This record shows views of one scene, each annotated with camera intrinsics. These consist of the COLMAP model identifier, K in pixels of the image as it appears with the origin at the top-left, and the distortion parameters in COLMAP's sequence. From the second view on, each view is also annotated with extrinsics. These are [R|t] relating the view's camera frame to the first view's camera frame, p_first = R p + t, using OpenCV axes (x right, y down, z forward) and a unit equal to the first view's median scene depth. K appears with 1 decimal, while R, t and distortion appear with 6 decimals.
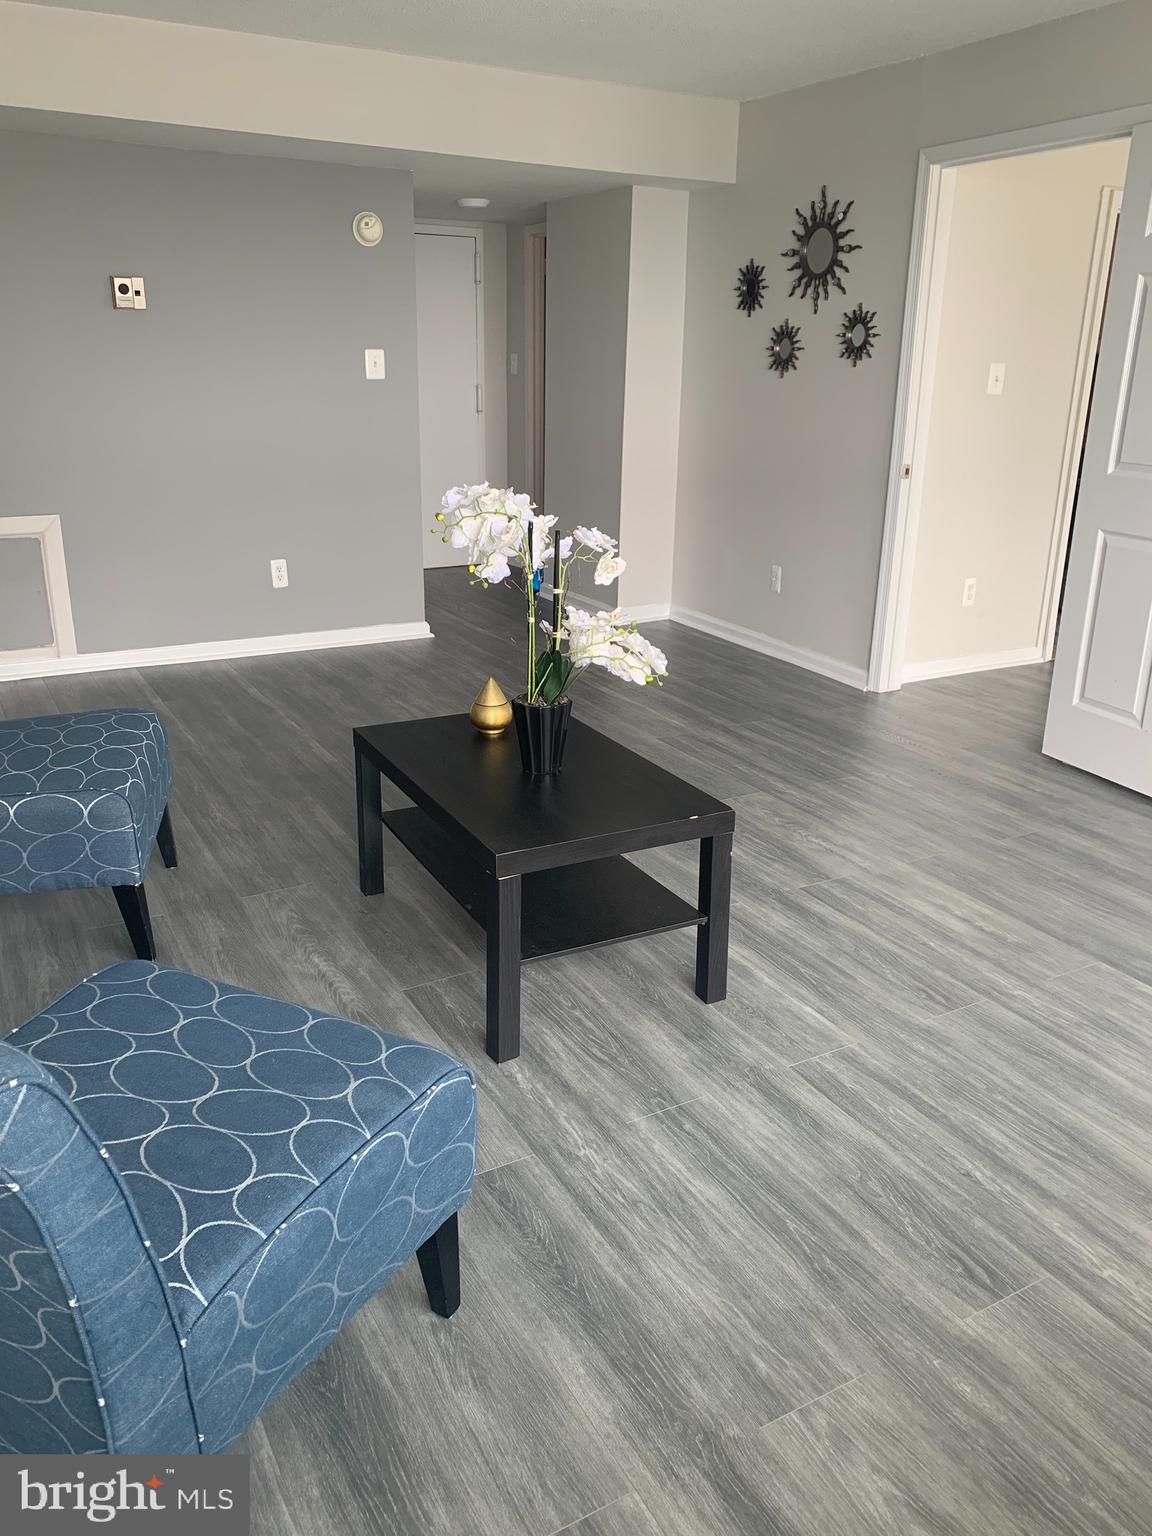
lens RADIAL K [[1174.5, 0, 572.1], [0, 1174.5, 743.8], [0, 0, 1]] dist [0.040193, -0.045049]
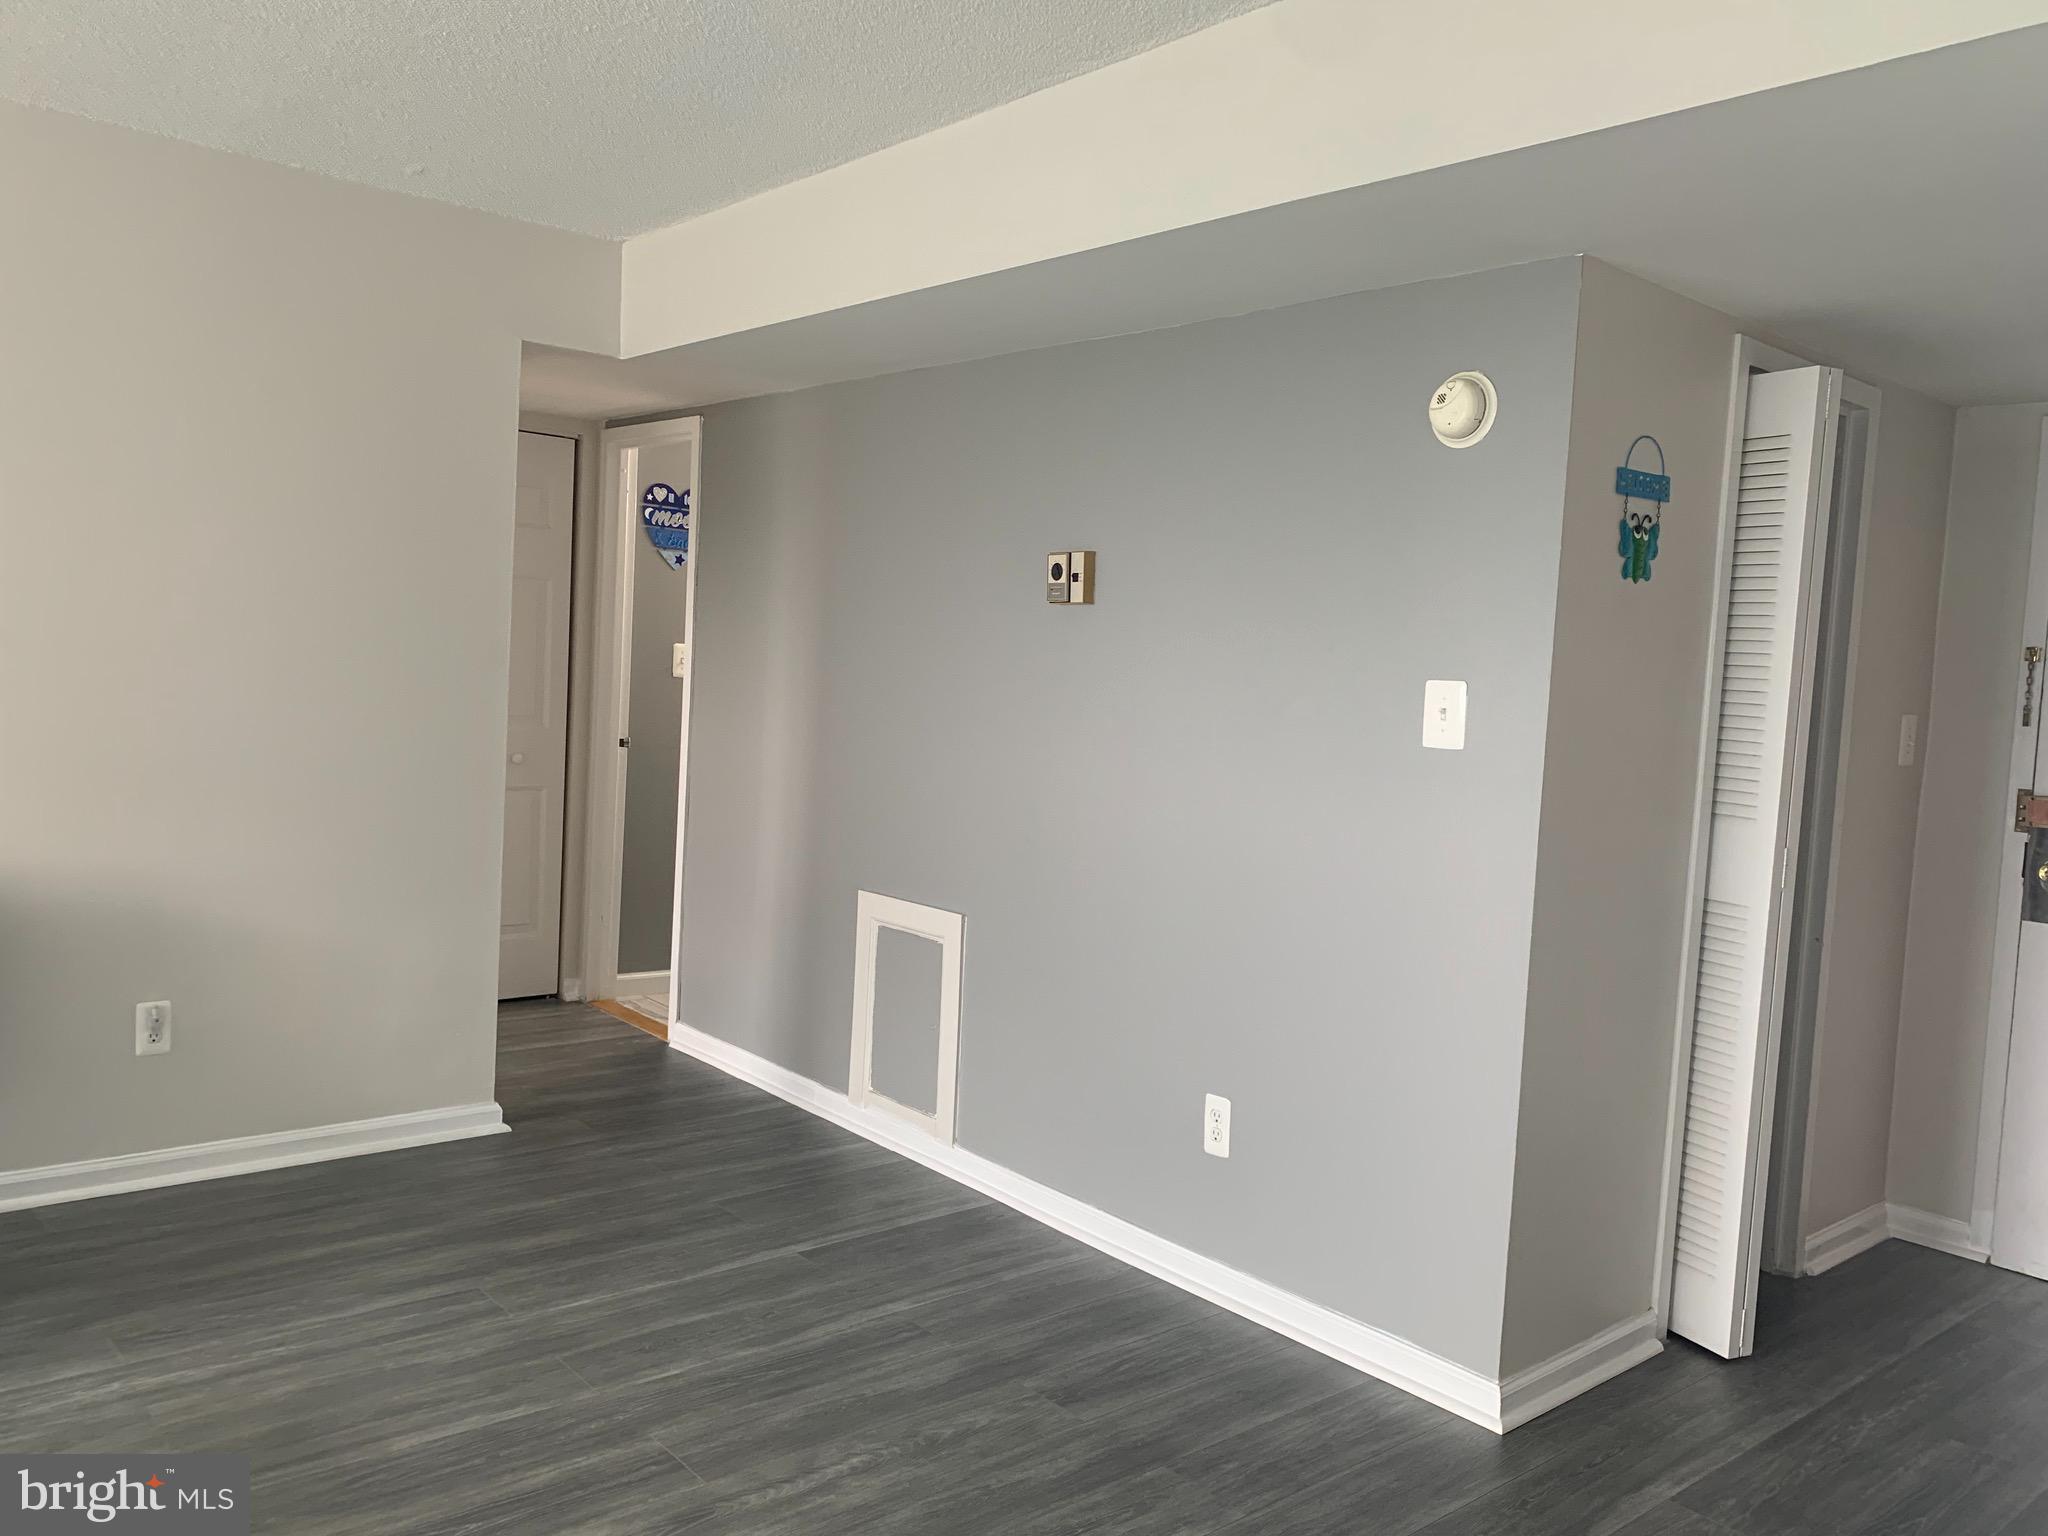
lens RADIAL K [[1566.0, 0, 1032.4], [0, 1566.0, 761.8], [0, 0, 1]] dist [0.040193, -0.045049]
pose [[0.196846, 0.057139, -0.978768, 0.523293], [-0.356888, 0.933988, -0.017251, -0.373853], [0.913172, 0.352706, 0.204244, 1.163651]]
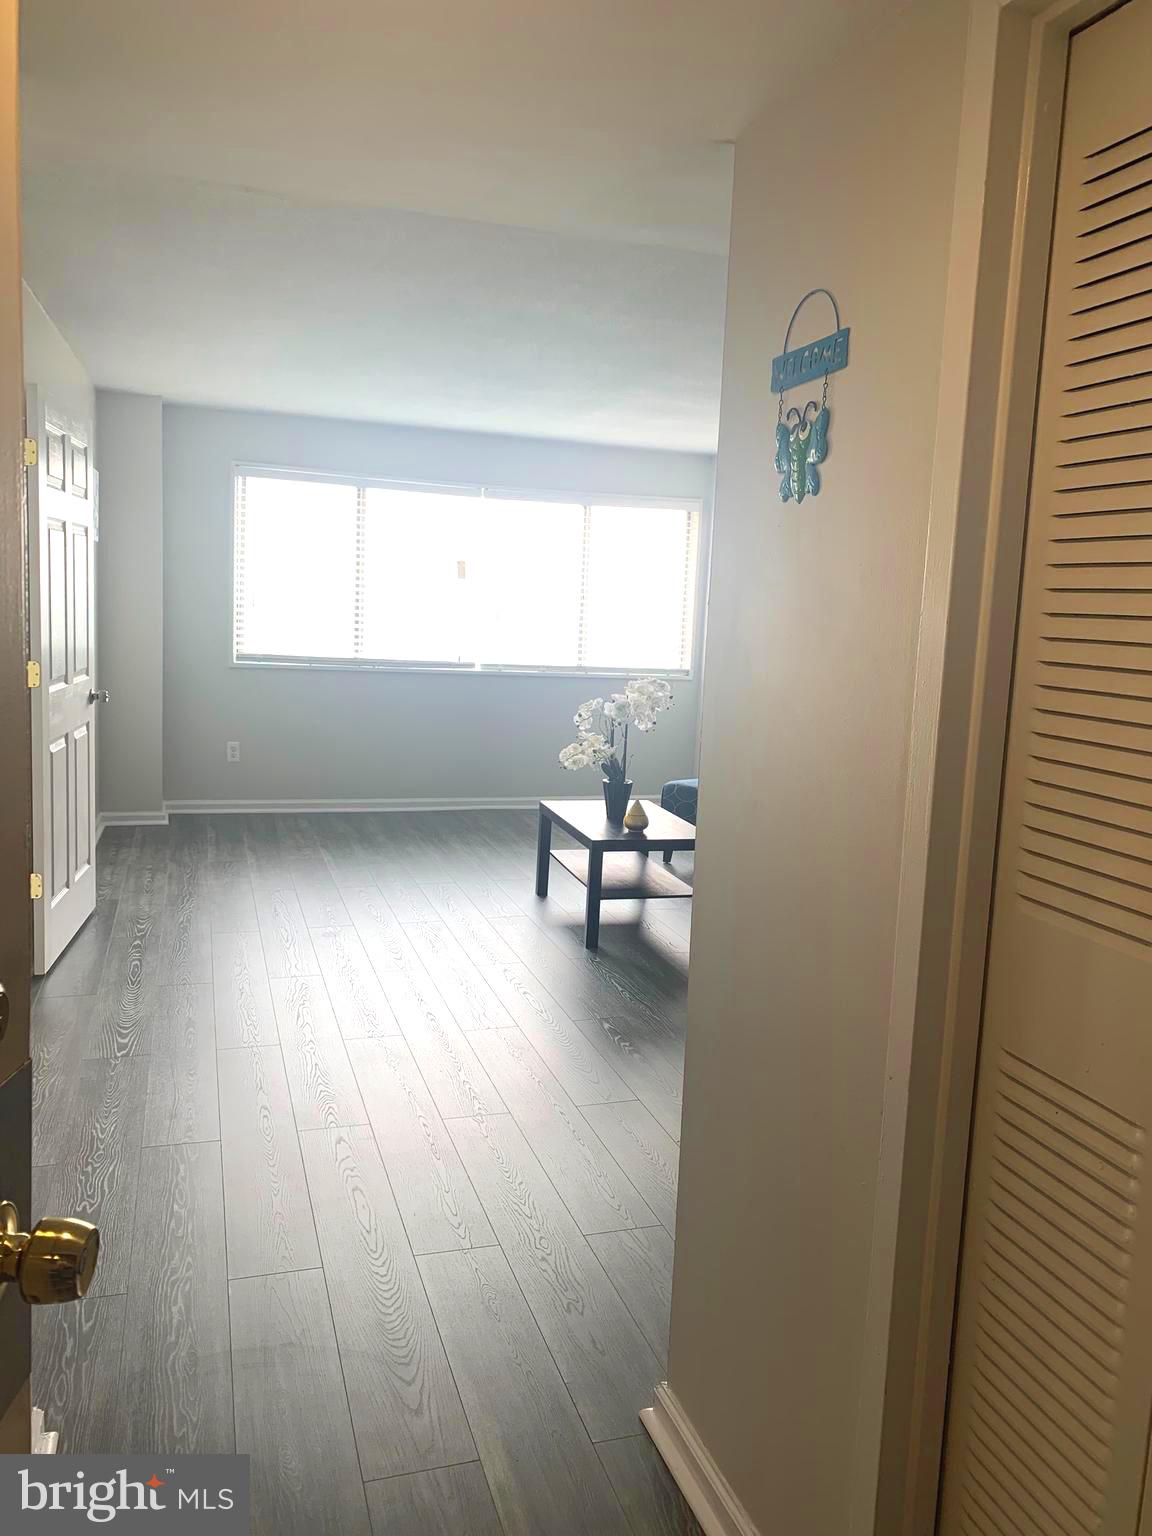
lens RADIAL K [[1174.5, 0, 601.9], [0, 1174.5, 758.2], [0, 0, 1]] dist [0.040193, -0.045049]
pose [[-0.981445, -0.084050, 0.172341, -0.251602], [-0.000918, 0.900858, 0.434113, -0.699333], [-0.191742, 0.425899, -0.884220, 2.047854]]
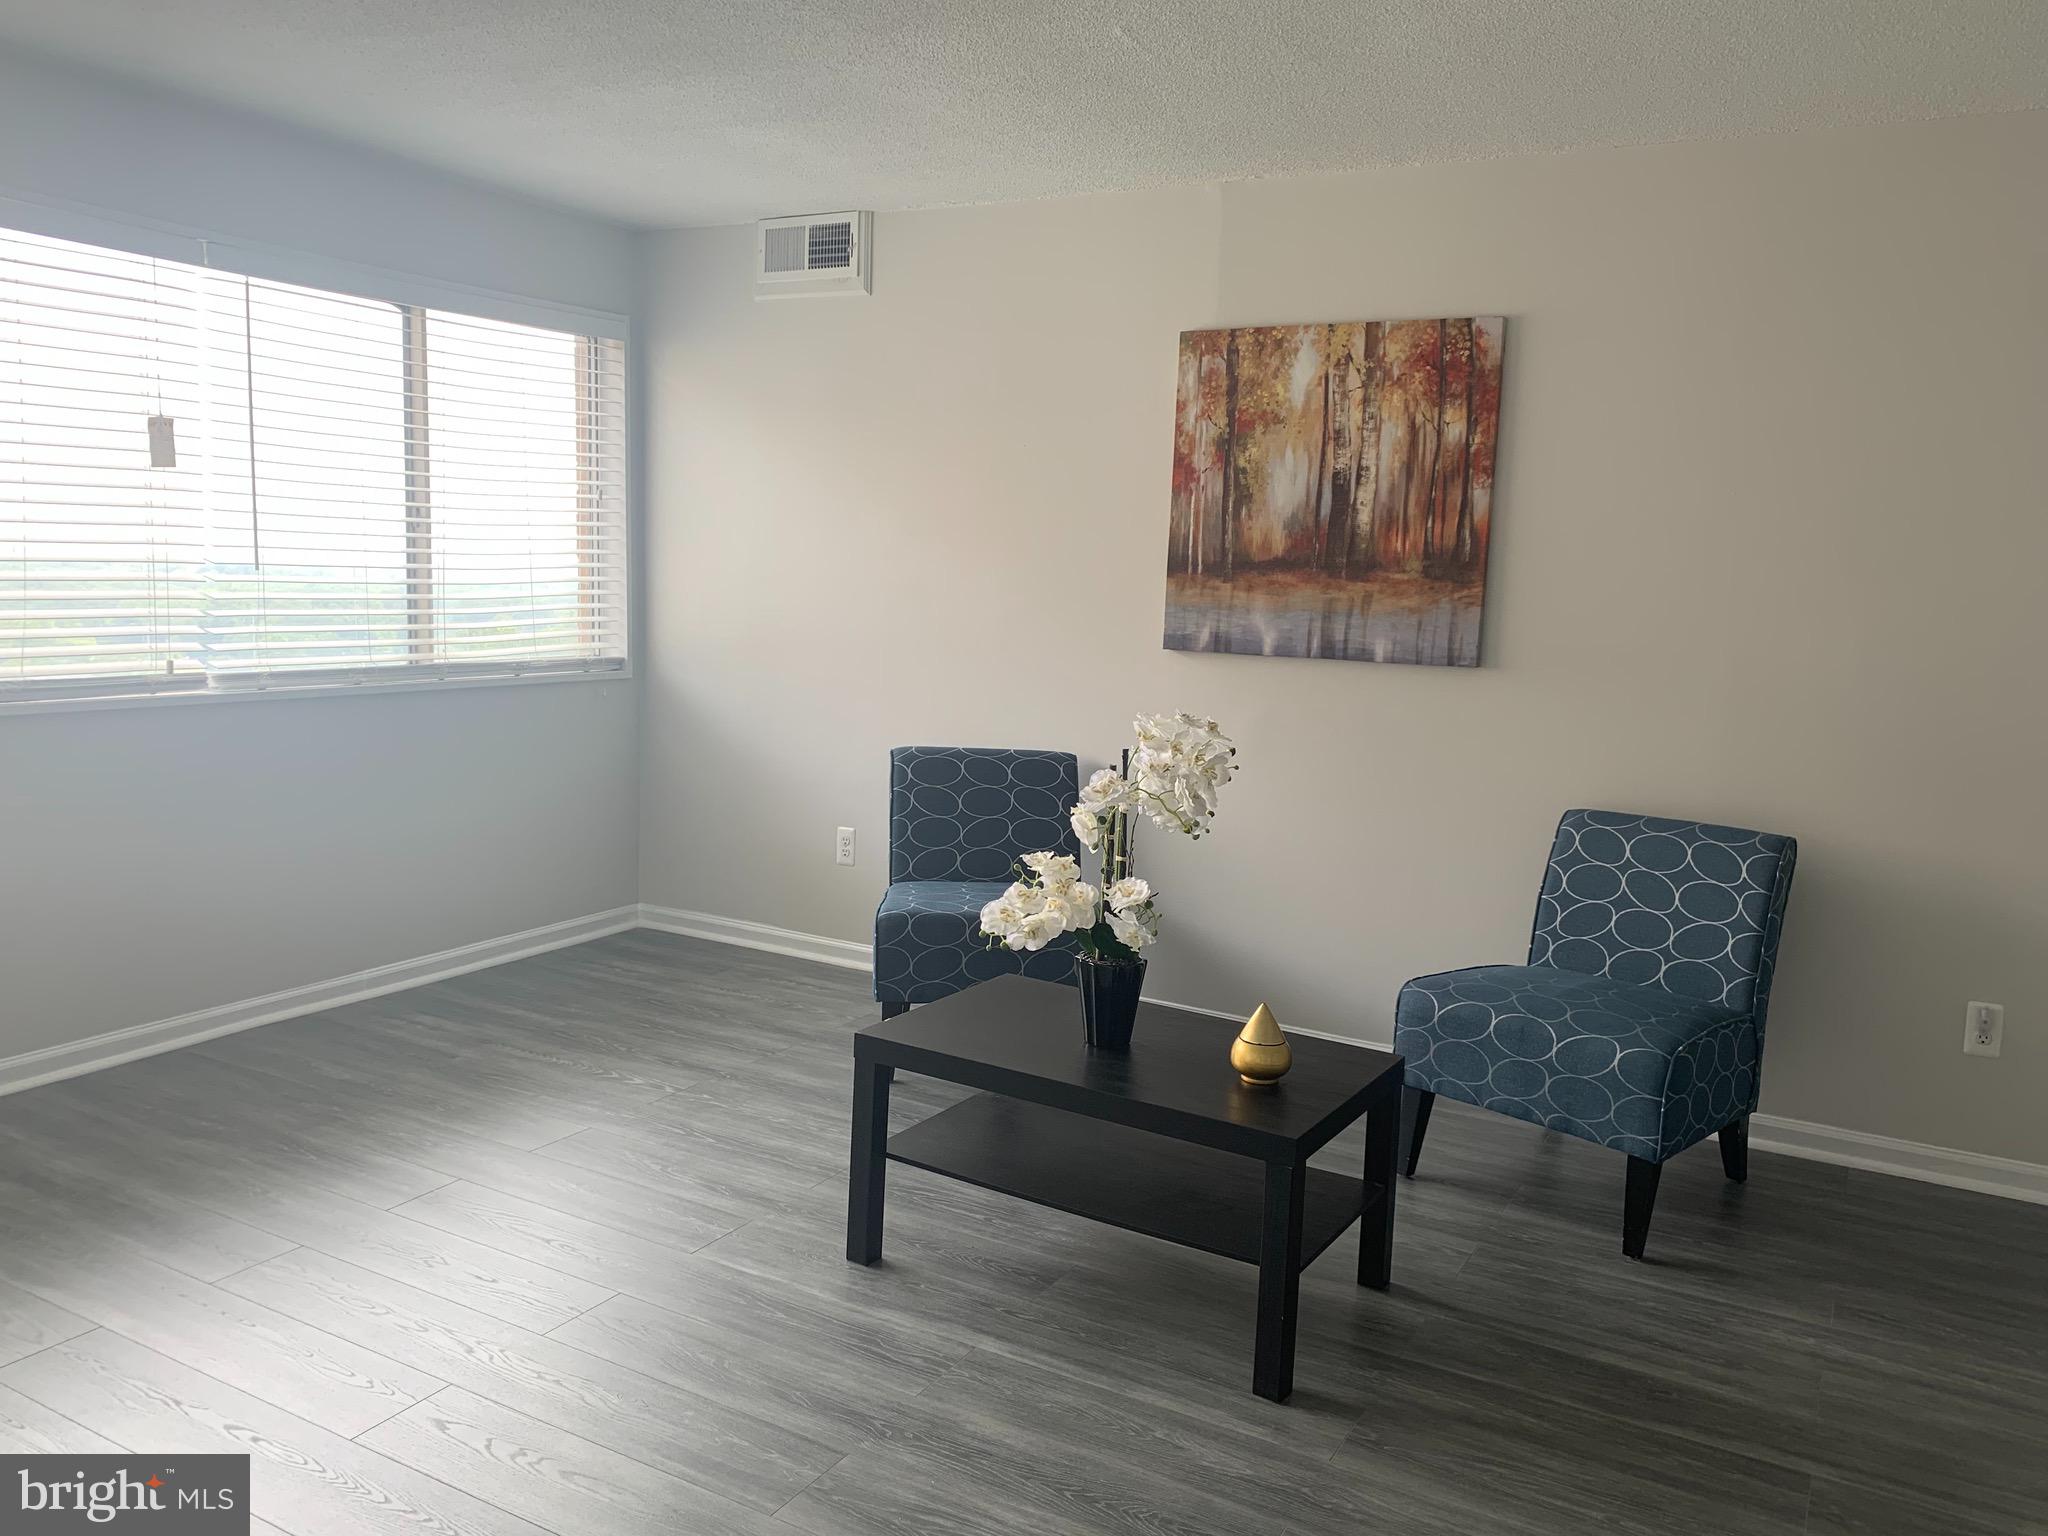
lens RADIAL K [[1566.0, 0, 1030.6], [0, 1566.0, 758.7], [0, 0, 1]] dist [0.040193, -0.045049]
pose [[-0.854068, 0.015512, -0.519930, 0.452479], [-0.211222, 0.903093, 0.373909, -0.429816], [0.475345, 0.429164, -0.768026, 1.324105]]
